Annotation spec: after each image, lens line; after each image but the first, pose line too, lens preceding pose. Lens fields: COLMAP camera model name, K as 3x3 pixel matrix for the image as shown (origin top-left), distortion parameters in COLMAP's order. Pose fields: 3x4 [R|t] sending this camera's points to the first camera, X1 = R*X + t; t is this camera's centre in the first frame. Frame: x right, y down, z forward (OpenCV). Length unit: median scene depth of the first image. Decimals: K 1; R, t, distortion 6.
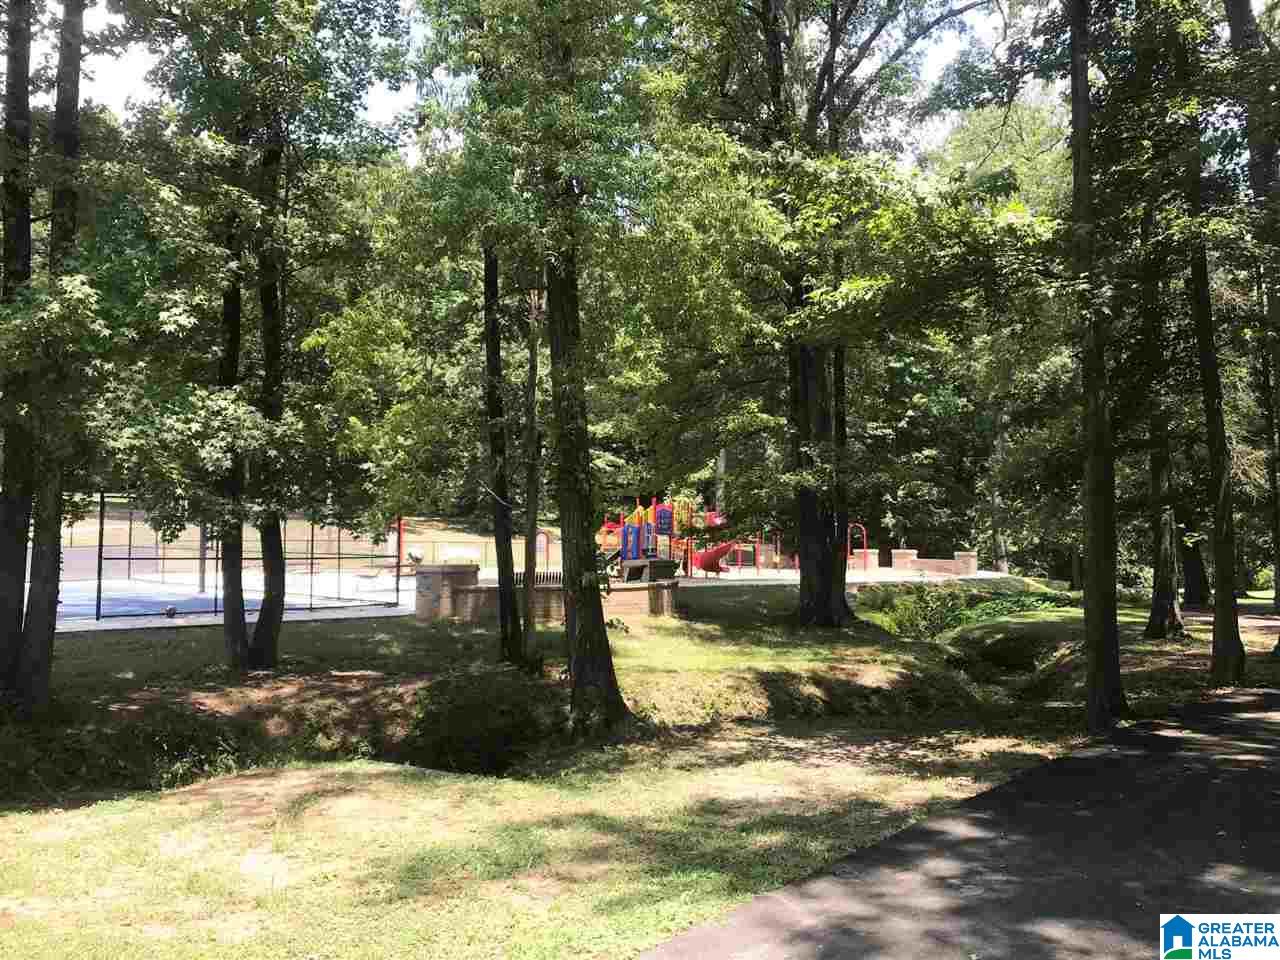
lens RADIAL K [[1071.1, 0, 637.6], [0, 1071.1, 474.6], [0, 0, 1]] dist [-0.000763, -0.058183]
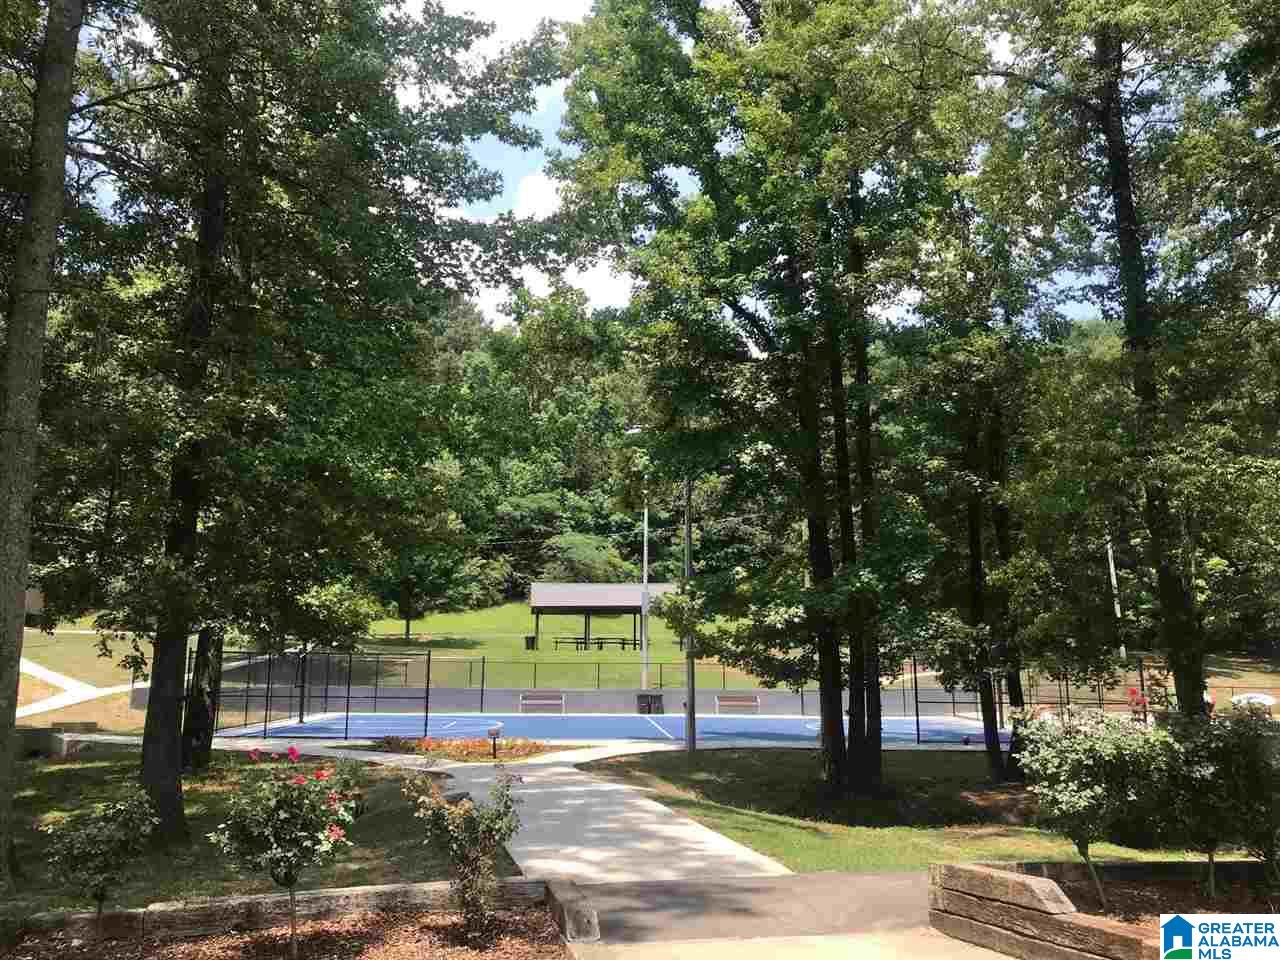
lens RADIAL K [[1071.1, 0, 637.6], [0, 1071.1, 474.6], [0, 0, 1]] dist [-0.000763, -0.058183]
pose [[0.725349, -0.117121, -0.678344, 0.327944], [0.031187, 0.989999, -0.137583, -0.050172], [0.687674, 0.078640, 0.721748, -0.455019]]
